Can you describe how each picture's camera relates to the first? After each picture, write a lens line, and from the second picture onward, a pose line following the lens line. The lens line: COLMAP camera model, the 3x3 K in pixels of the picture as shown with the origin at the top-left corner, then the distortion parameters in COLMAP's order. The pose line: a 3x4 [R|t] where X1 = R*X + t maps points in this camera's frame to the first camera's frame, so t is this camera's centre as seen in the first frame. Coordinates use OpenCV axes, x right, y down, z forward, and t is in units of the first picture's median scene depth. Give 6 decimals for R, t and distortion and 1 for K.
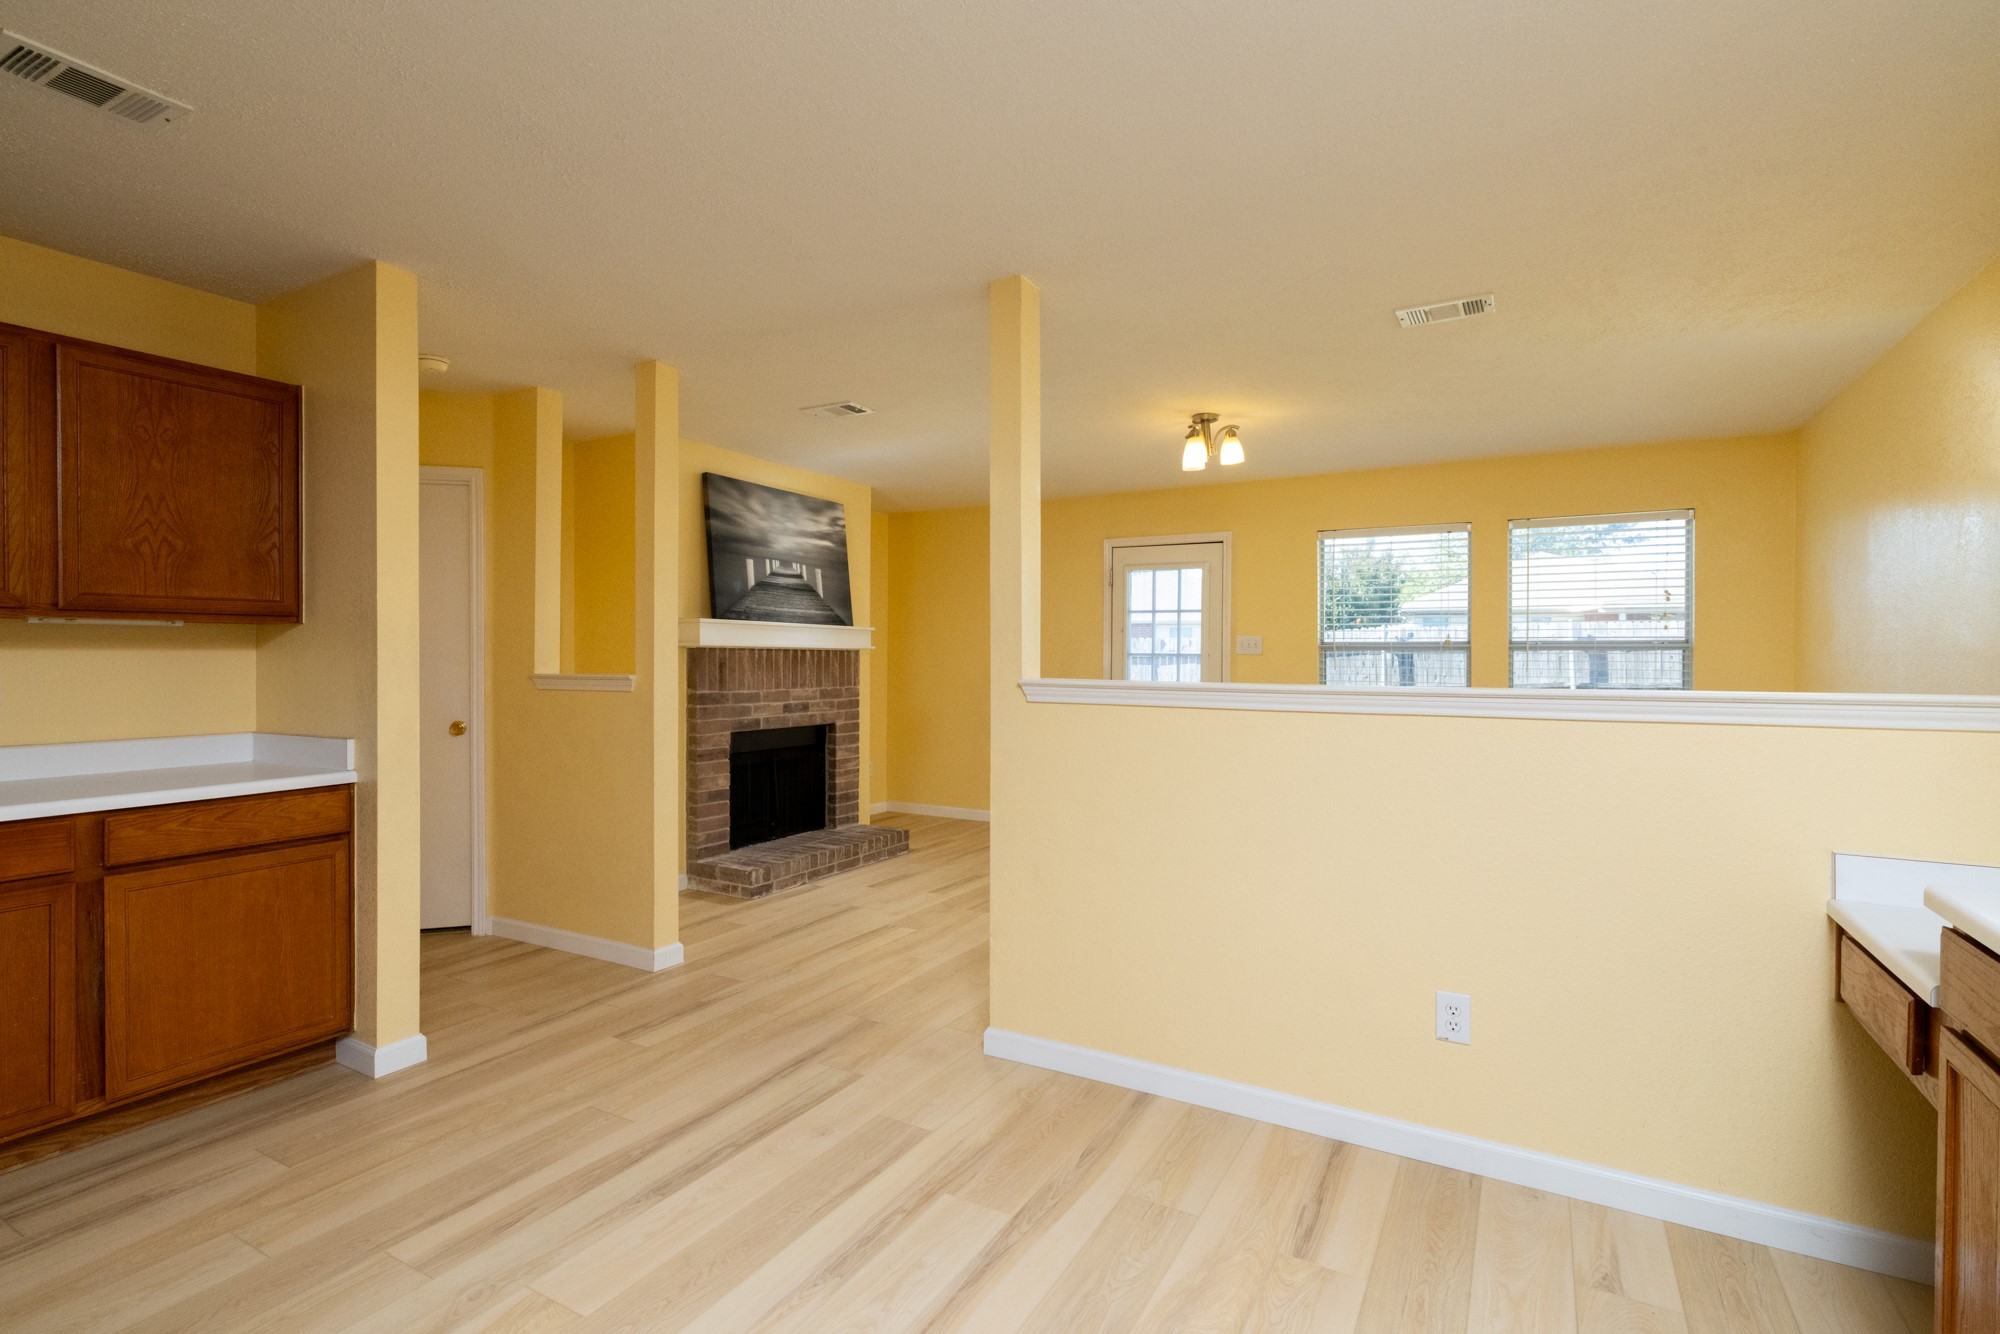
lens RADIAL K [[948.0, 0, 1003.4], [0, 948.0, 661.3], [0, 0, 1]] dist [0.000153, 0.000255]
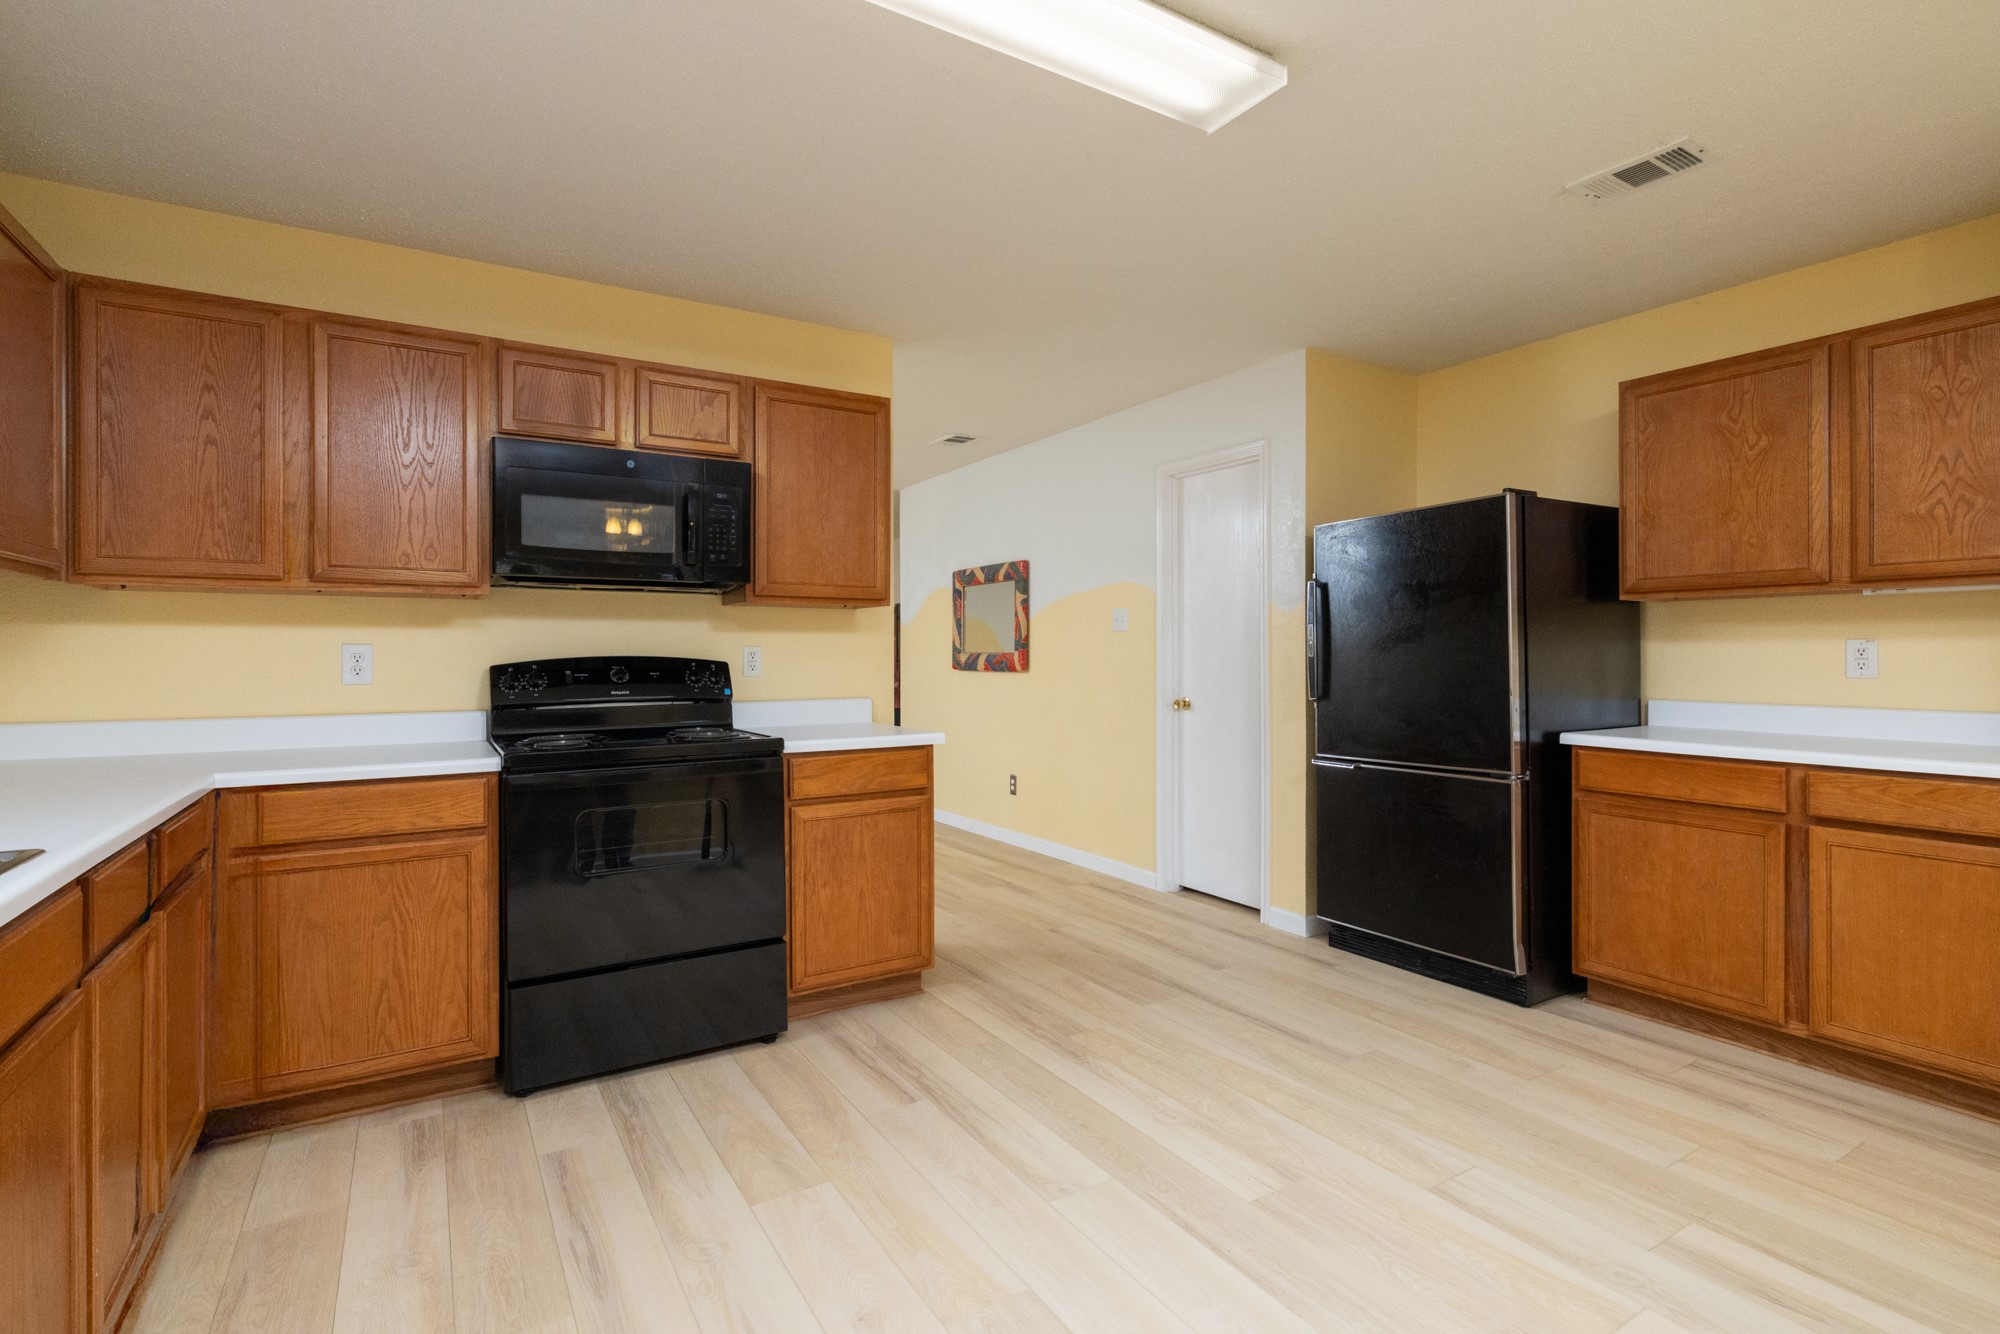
lens RADIAL K [[948.0, 0, 1003.4], [0, 948.0, 661.3], [0, 0, 1]] dist [0.000153, 0.000255]
pose [[-0.484938, 0.004205, -0.874538, 0.349183], [-0.006382, 0.999945, 0.008347, 0.027455], [0.874525, 0.009629, -0.484885, 0.549170]]
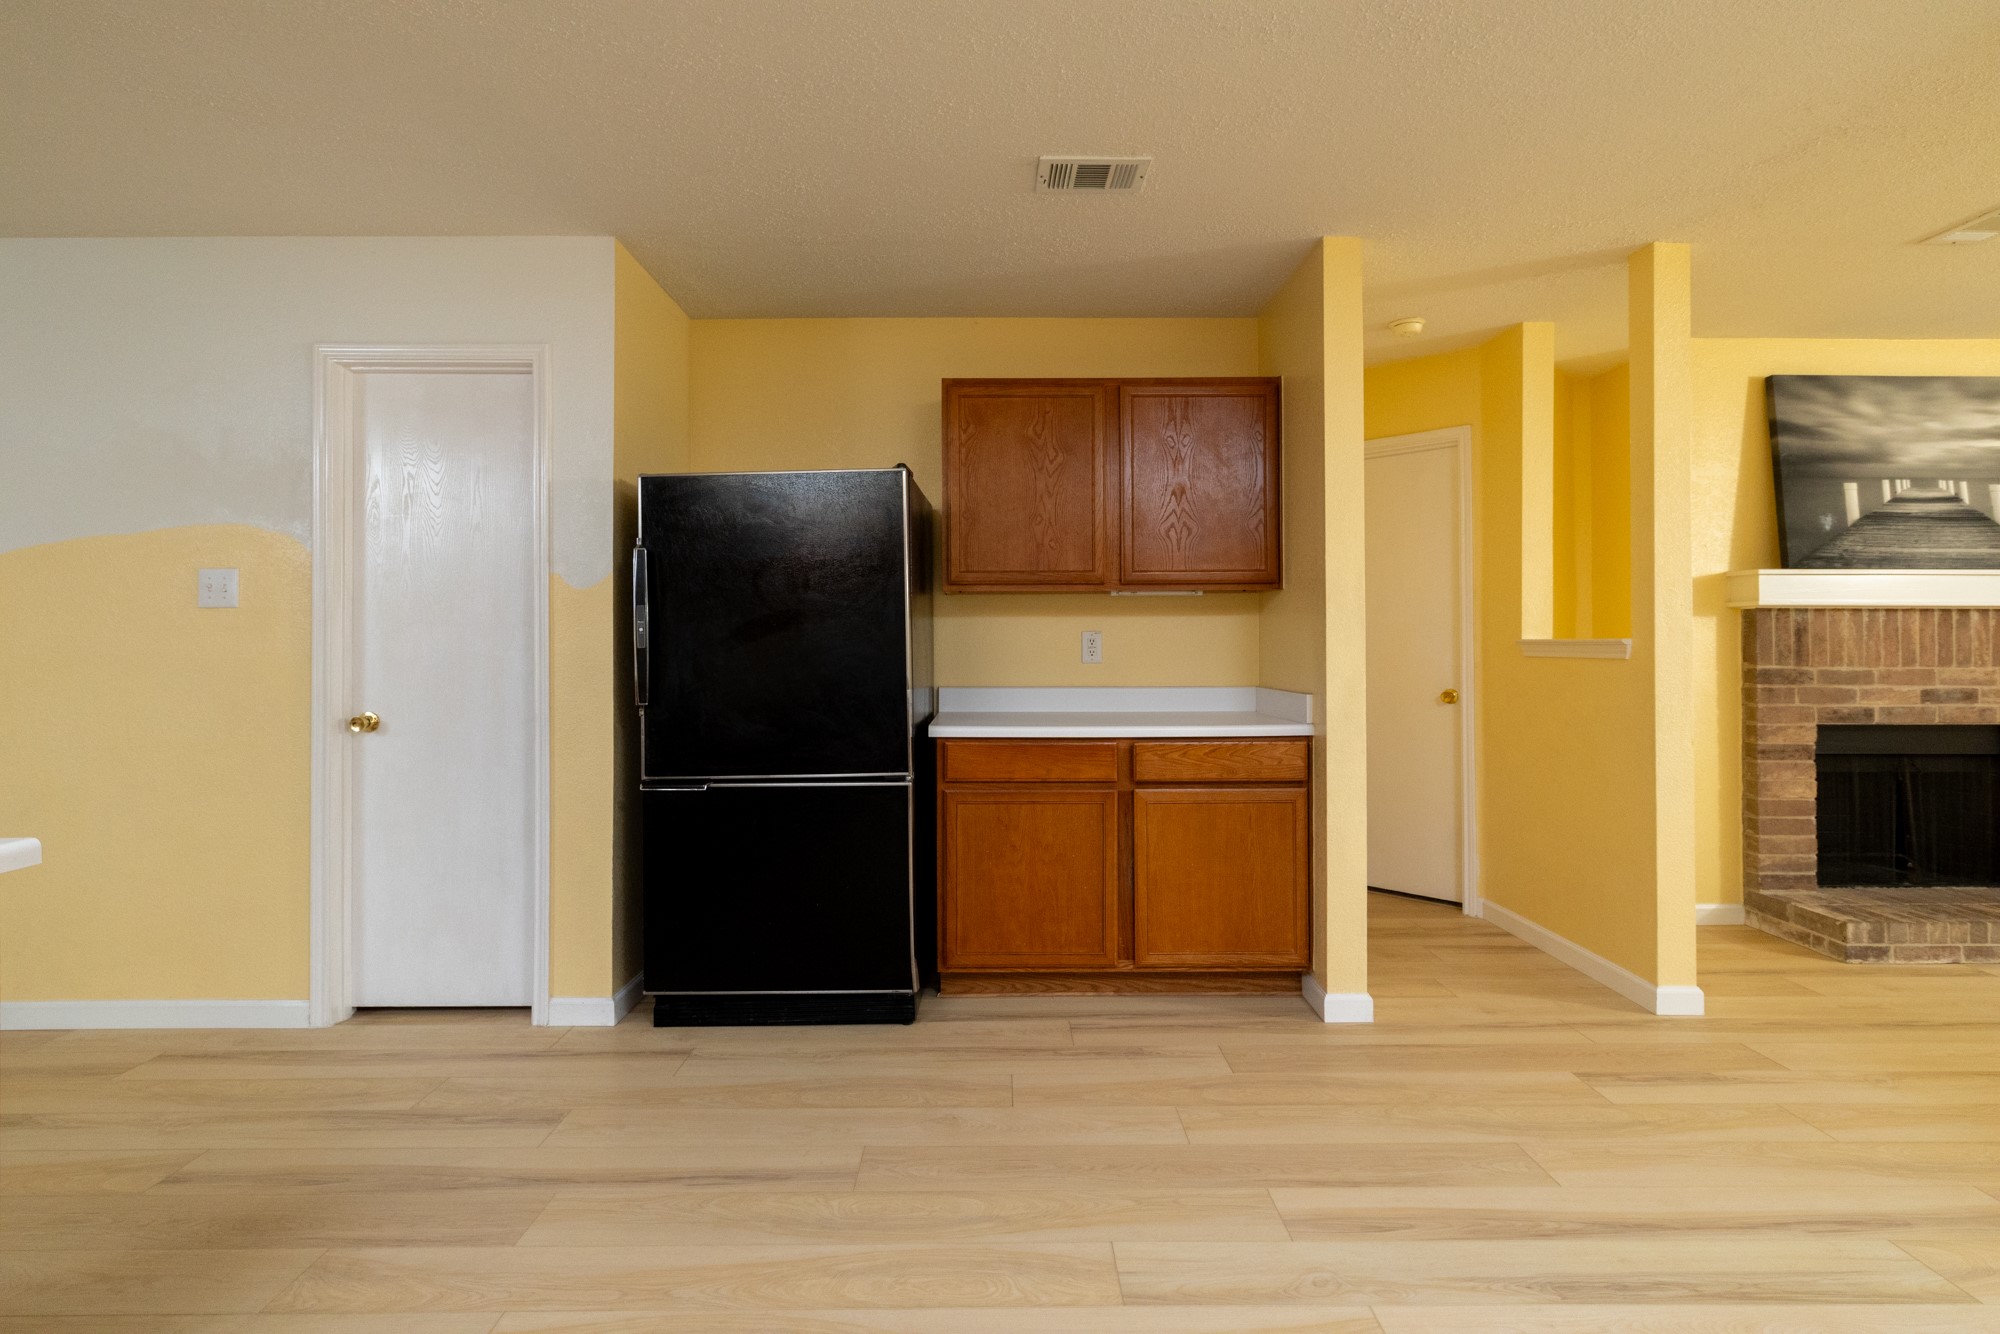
lens RADIAL K [[954.7, 0, 999.9], [0, 954.7, 631.8], [0, 0, 1]] dist [0.000210, 0.000041]
pose [[0.492598, -0.011379, -0.870183, 0.068449], [-0.001210, 0.999905, -0.013761, 0.025048], [0.870256, 0.007831, 0.492537, 0.156402]]
